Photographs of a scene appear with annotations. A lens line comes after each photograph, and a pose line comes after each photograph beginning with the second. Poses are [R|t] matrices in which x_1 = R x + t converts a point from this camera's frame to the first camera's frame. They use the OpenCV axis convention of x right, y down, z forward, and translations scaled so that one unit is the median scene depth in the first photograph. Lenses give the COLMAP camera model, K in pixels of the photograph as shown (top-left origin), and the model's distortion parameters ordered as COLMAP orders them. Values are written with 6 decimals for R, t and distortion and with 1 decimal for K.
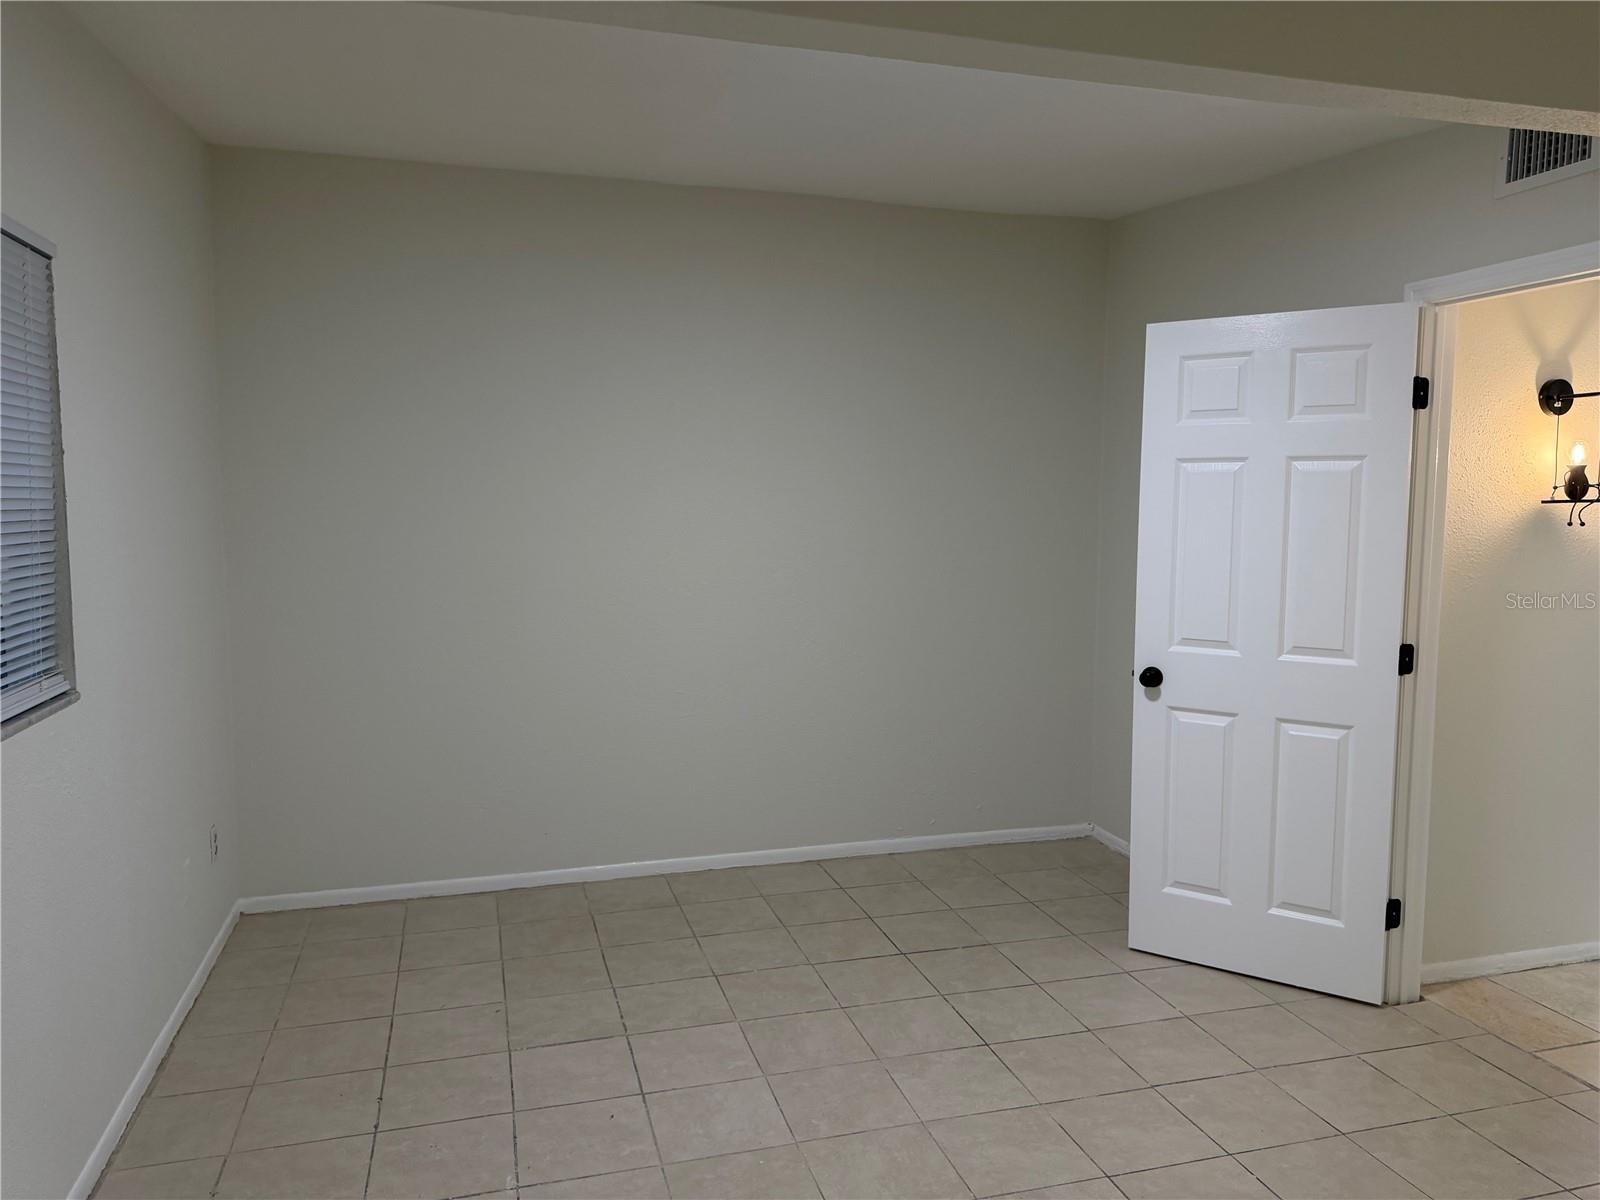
lens RADIAL K [[1143.1, 0, 813.0], [0, 1143.1, 599.8], [0, 0, 1]] dist [0.080448, -0.096942]
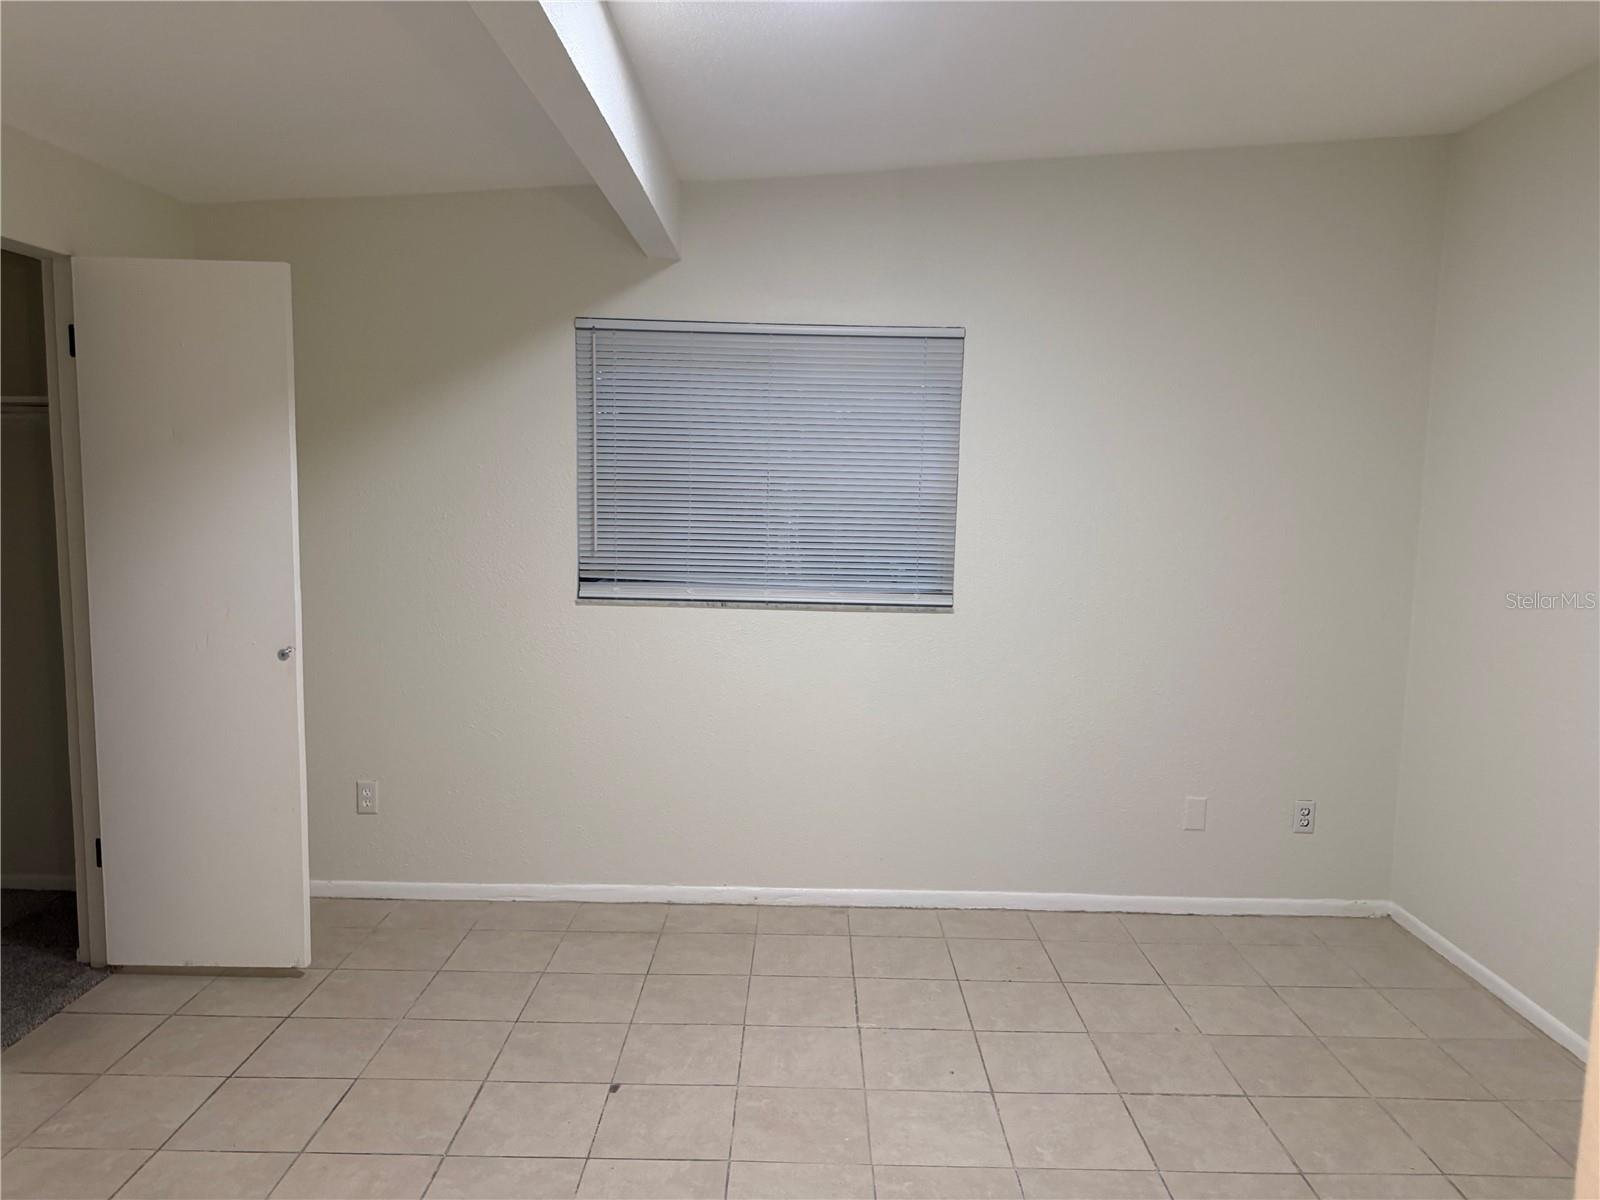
lens RADIAL K [[1143.1, 0, 800.0], [0, 1143.1, 602.0], [0, 0, 1]] dist [0.080448, -0.096942]
pose [[-0.284084, 0.093021, -0.954276, 0.737252], [-0.111286, 0.985357, 0.129180, -0.084788], [0.952319, 0.142896, -0.269572, 0.970626]]
